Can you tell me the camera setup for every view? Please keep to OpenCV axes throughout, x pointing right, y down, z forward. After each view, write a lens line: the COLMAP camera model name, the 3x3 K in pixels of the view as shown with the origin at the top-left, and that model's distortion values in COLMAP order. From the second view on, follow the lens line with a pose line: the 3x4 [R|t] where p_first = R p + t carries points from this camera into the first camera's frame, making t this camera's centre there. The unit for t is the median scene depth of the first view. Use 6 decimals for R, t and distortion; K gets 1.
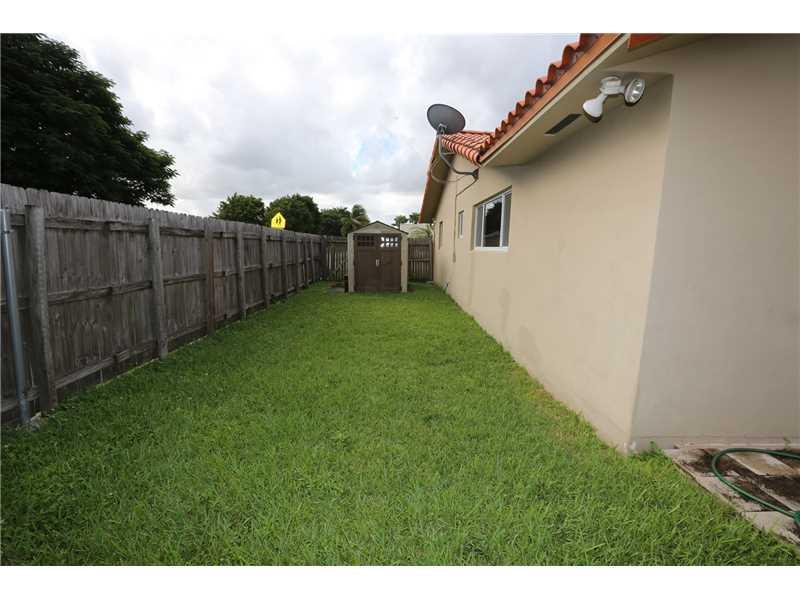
lens RADIAL K [[354.9, 0, 400.0], [0, 354.9, 300.0], [0, 0, 1]] dist [-0.071701, 0.023504]
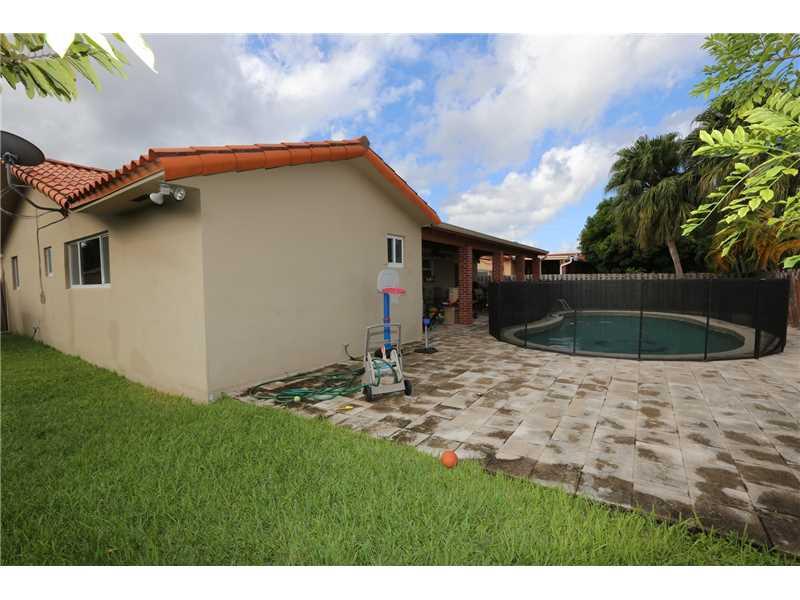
lens RADIAL K [[354.9, 0, 400.0], [0, 354.9, 300.0], [0, 0, 1]] dist [-0.071701, 0.023504]
pose [[0.557577, -0.073792, 0.826839, -0.078368], [0.150223, 0.988566, -0.013077, 0.051712], [-0.816420, 0.131502, 0.562286, -0.352068]]
